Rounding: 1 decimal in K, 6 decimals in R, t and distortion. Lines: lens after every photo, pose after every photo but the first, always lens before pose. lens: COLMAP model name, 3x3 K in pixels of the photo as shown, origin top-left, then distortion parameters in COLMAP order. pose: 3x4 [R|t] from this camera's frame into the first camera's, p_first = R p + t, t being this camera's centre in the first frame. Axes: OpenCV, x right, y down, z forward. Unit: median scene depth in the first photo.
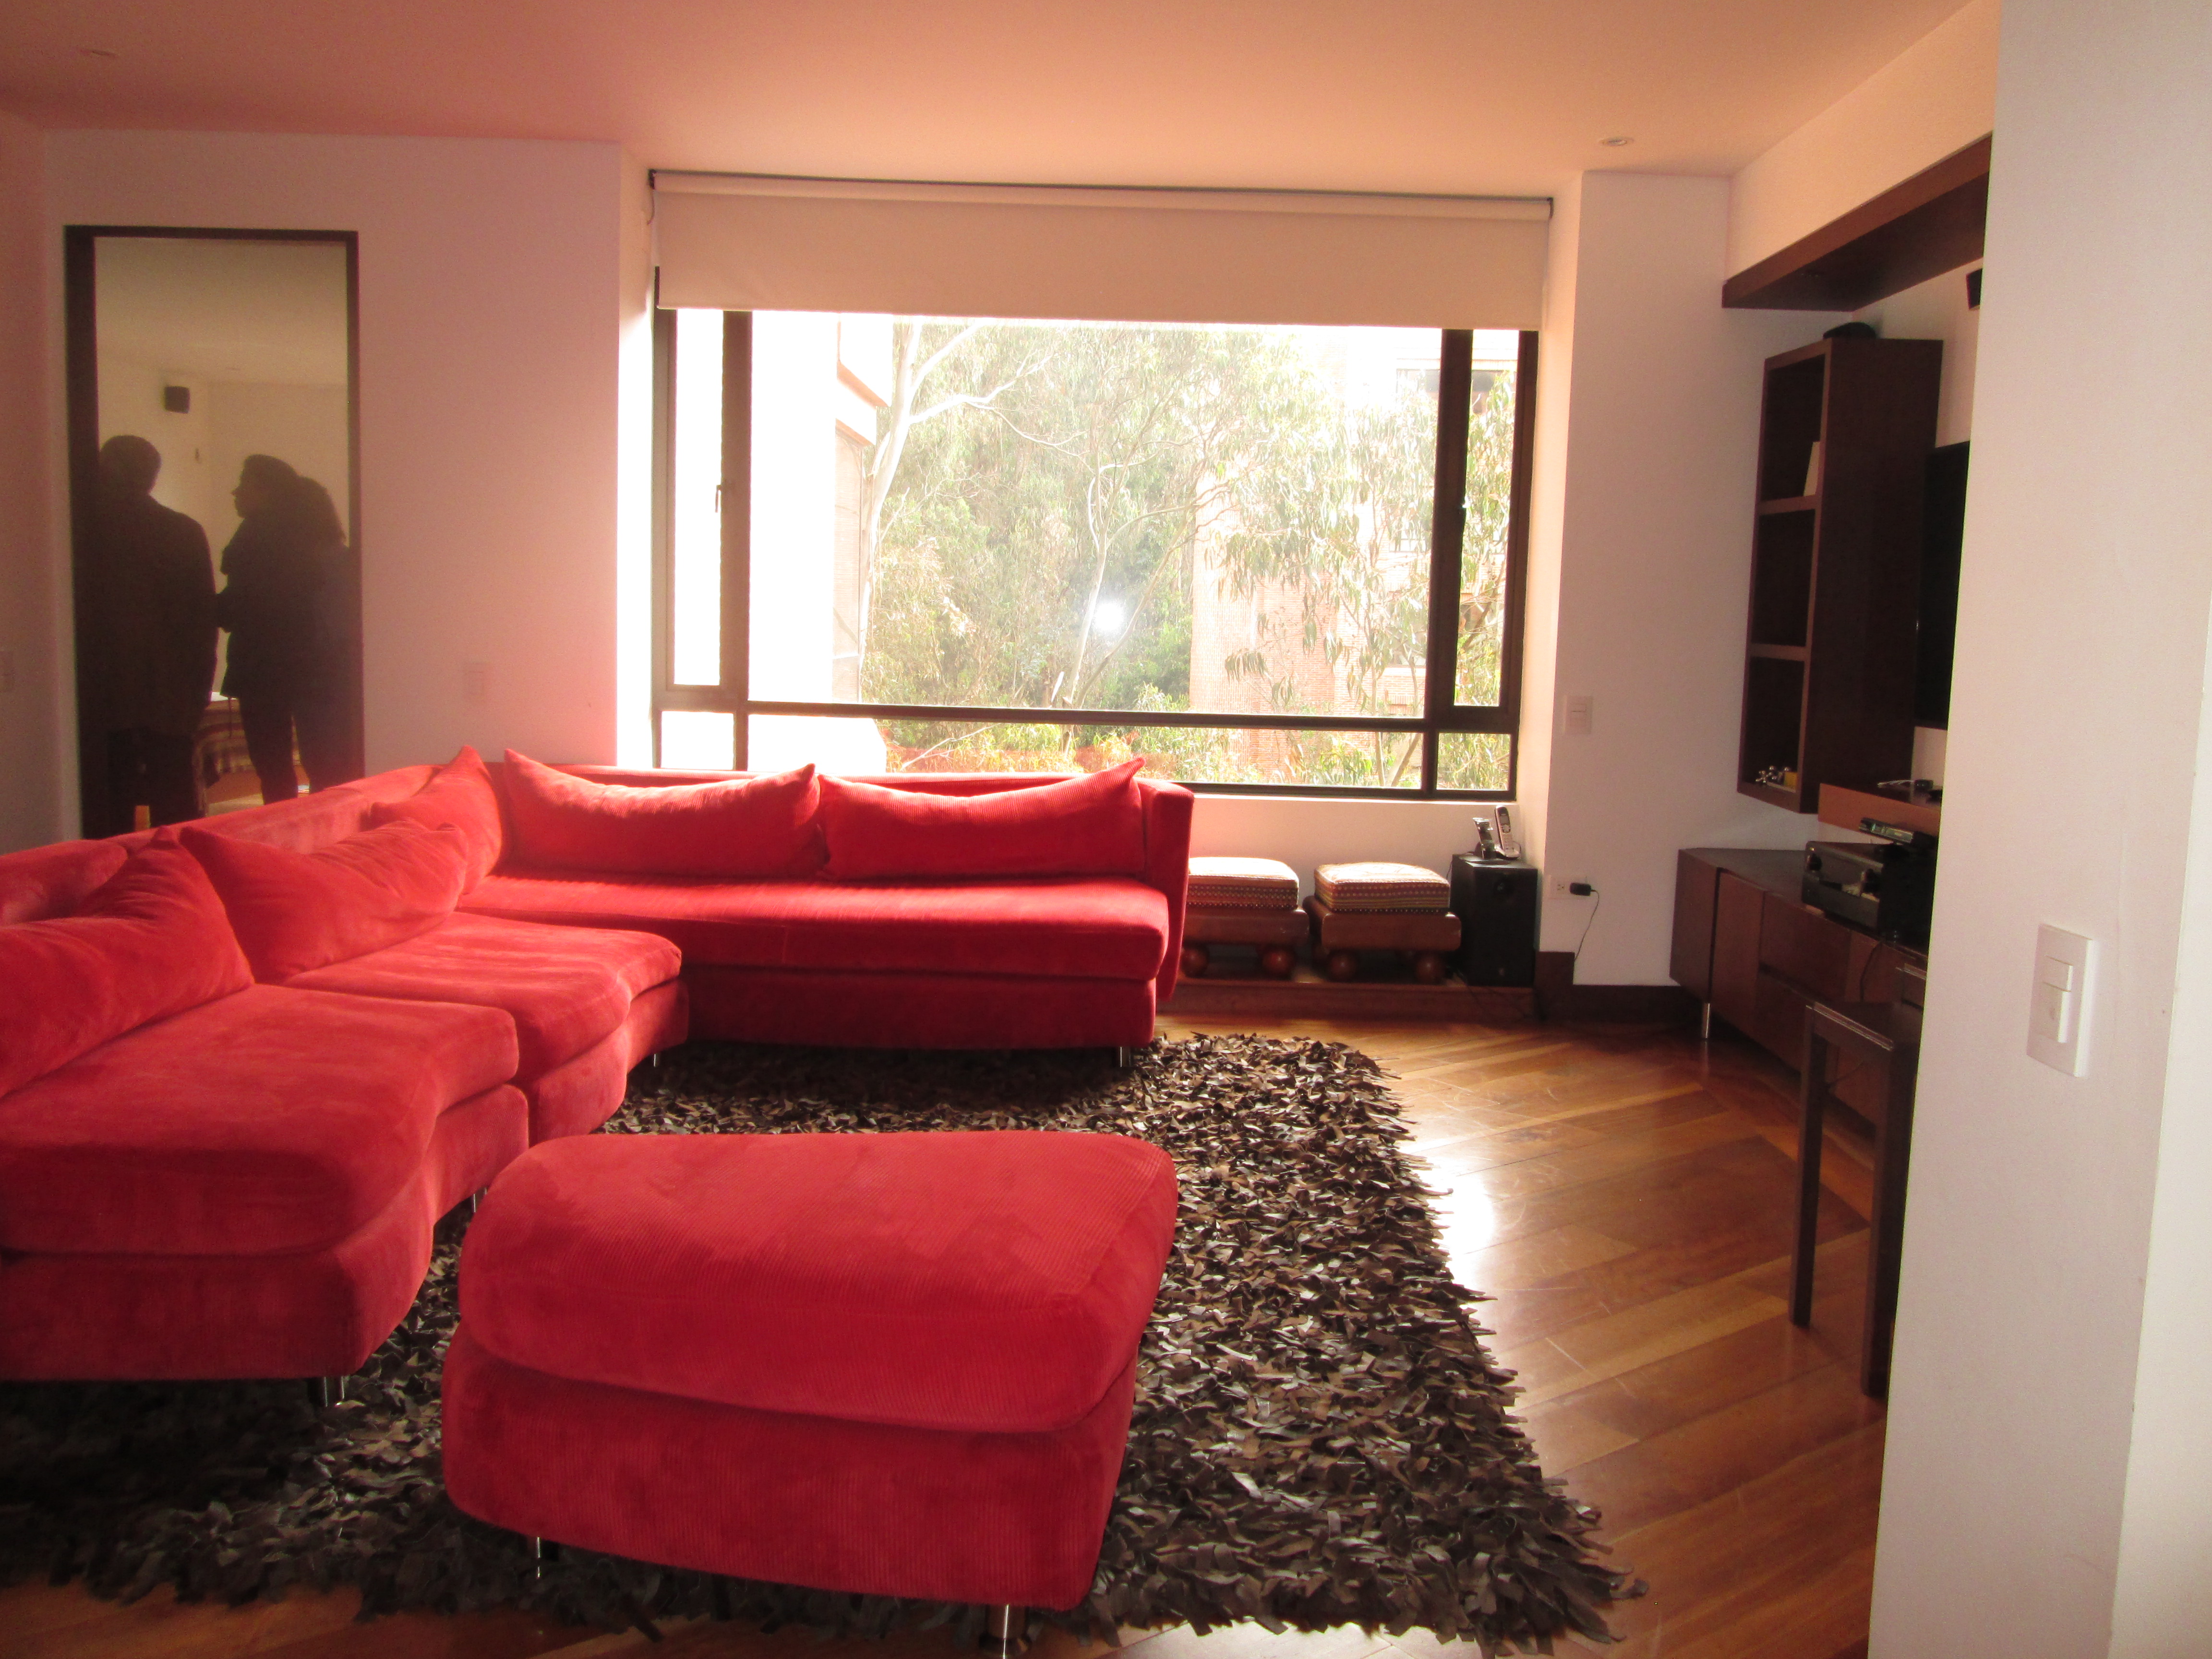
lens RADIAL K [[1805.9, 0, 1103.7], [0, 1805.9, 827.5], [0, 0, 1]] dist [-0.049783, 0.018044]
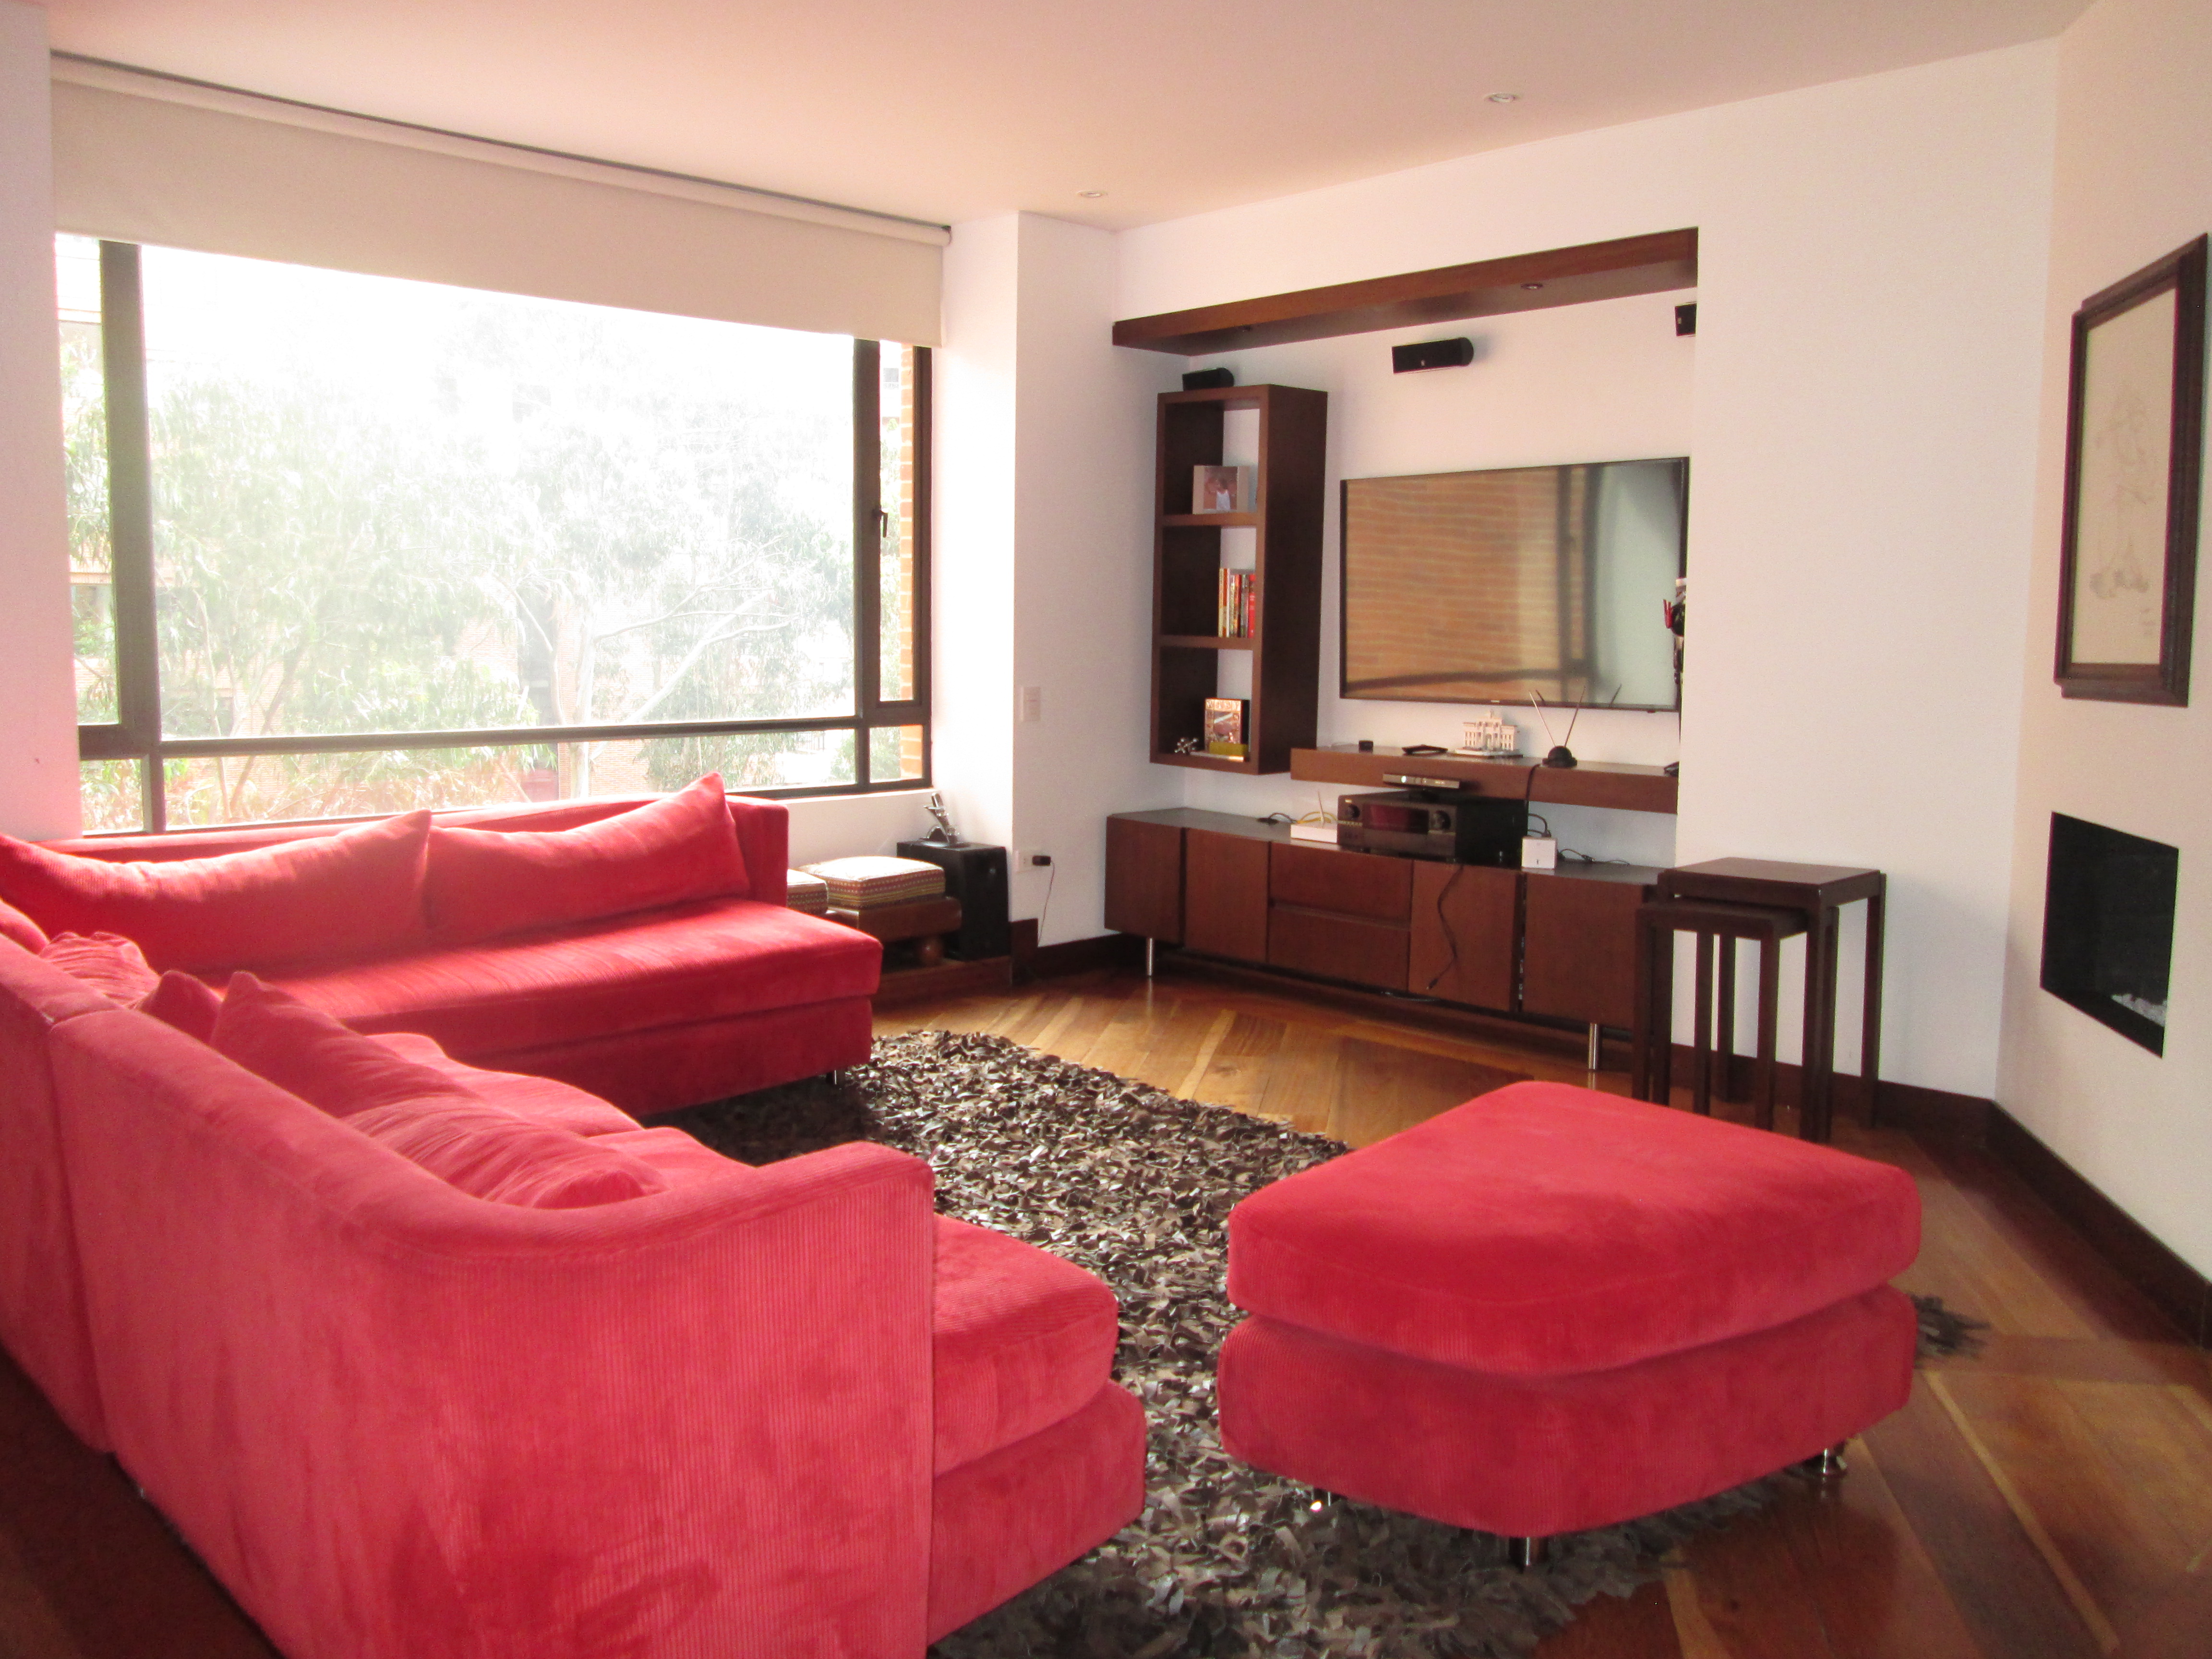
lens RADIAL K [[1805.9, 0, 1107.6], [0, 1805.9, 820.5], [0, 0, 1]] dist [-0.049783, 0.018044]
pose [[0.721695, -0.095245, 0.685627, -0.457173], [0.089741, 0.995003, 0.043760, -0.034583], [-0.686369, 0.029948, 0.726637, 0.159935]]
